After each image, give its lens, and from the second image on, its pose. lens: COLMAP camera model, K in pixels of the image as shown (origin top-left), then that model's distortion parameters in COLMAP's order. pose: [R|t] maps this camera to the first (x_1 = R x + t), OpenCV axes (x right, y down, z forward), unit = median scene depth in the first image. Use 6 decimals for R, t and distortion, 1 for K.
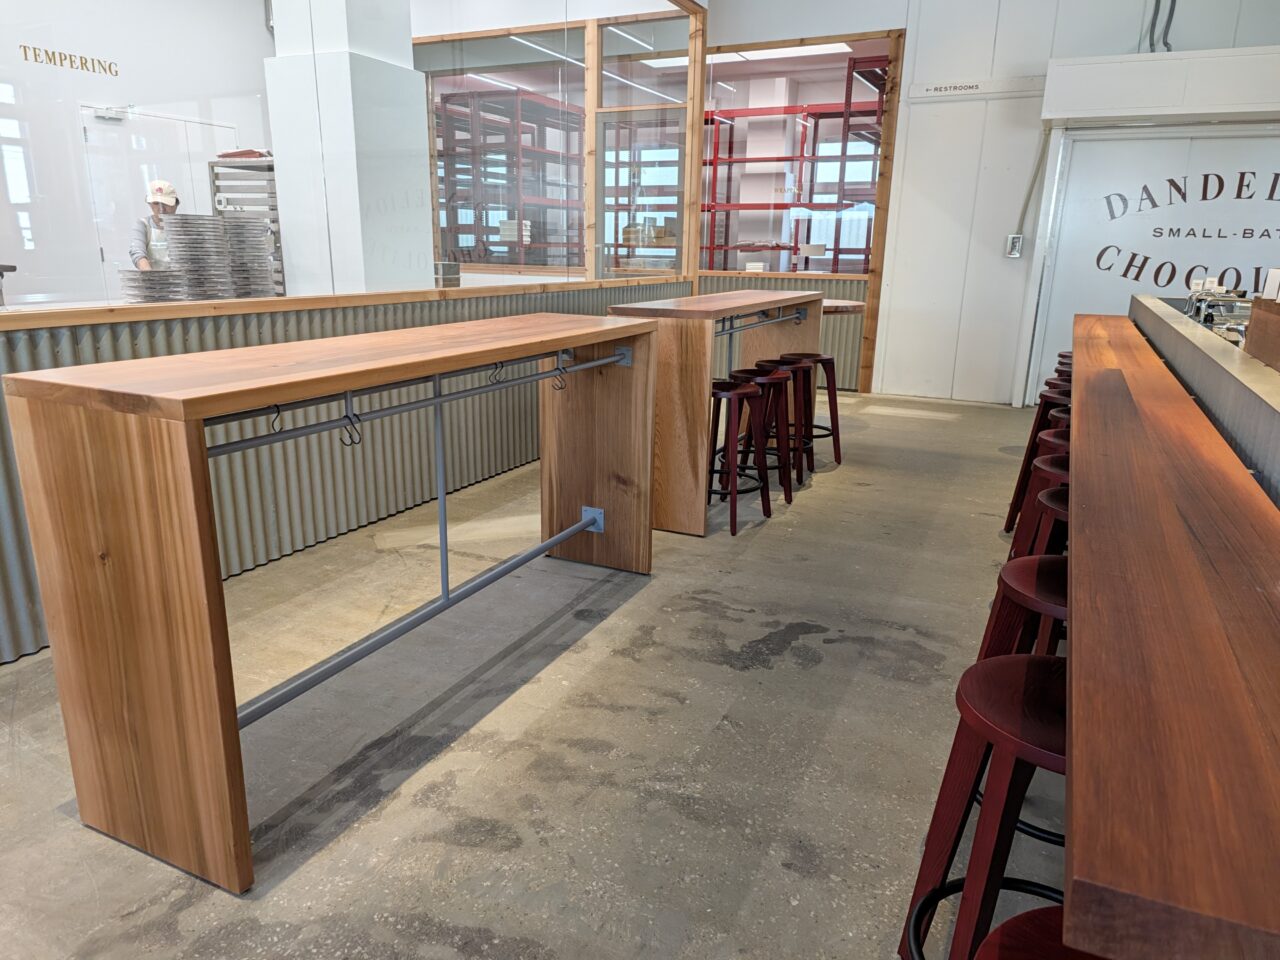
lens RADIAL K [[872.9, 0, 622.6], [0, 872.9, 478.5], [0, 0, 1]] dist [0.120718, -0.105723]
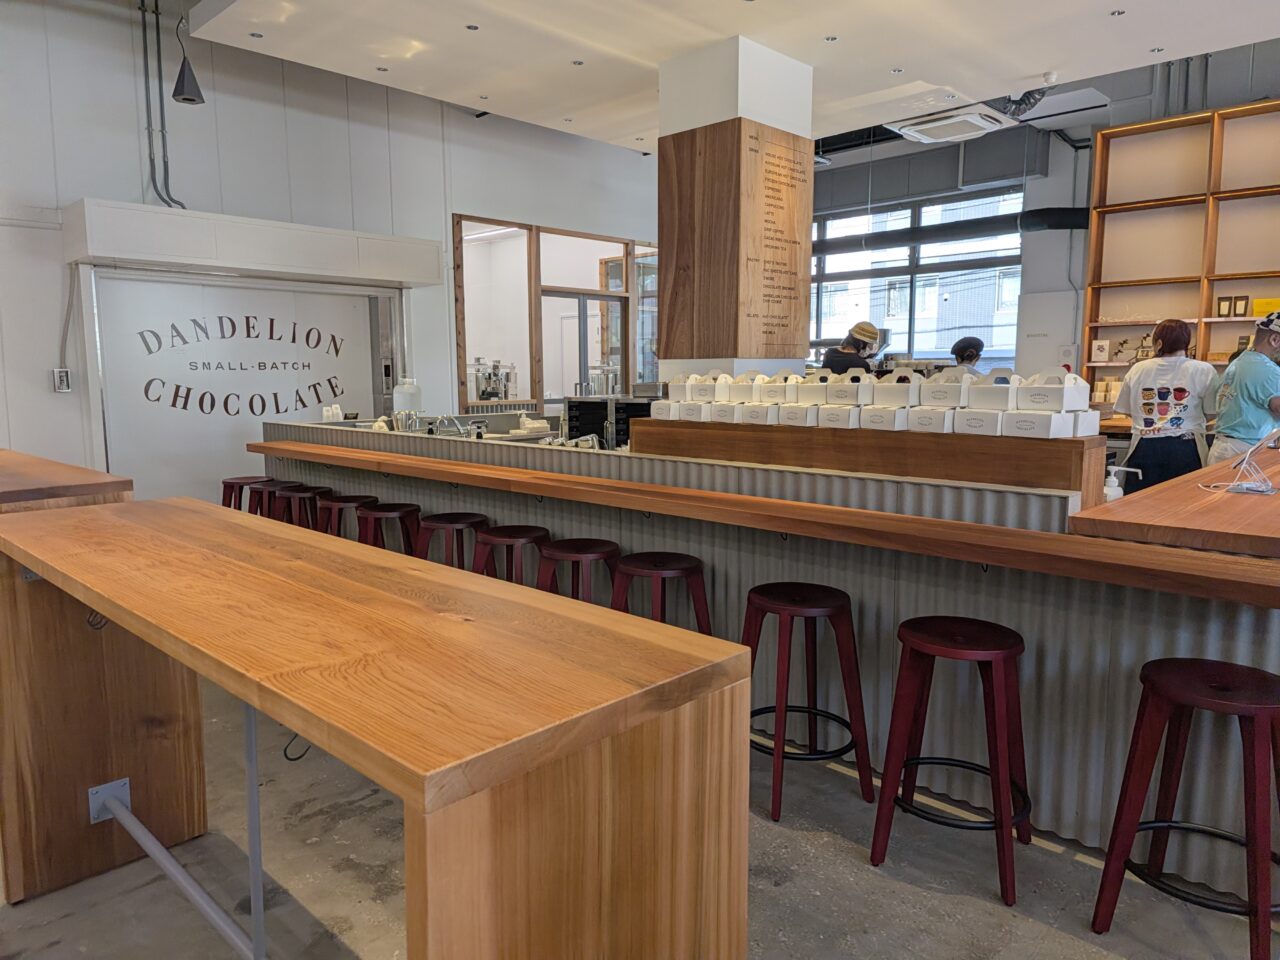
lens RADIAL K [[872.9, 0, 622.6], [0, 872.9, 478.5], [0, 0, 1]] dist [0.120718, -0.105723]
pose [[0.321233, -0.141743, 0.936332, -0.286632], [0.259786, 0.963994, 0.056804, -0.070823], [-0.910670, 0.224999, 0.346490, 0.188995]]
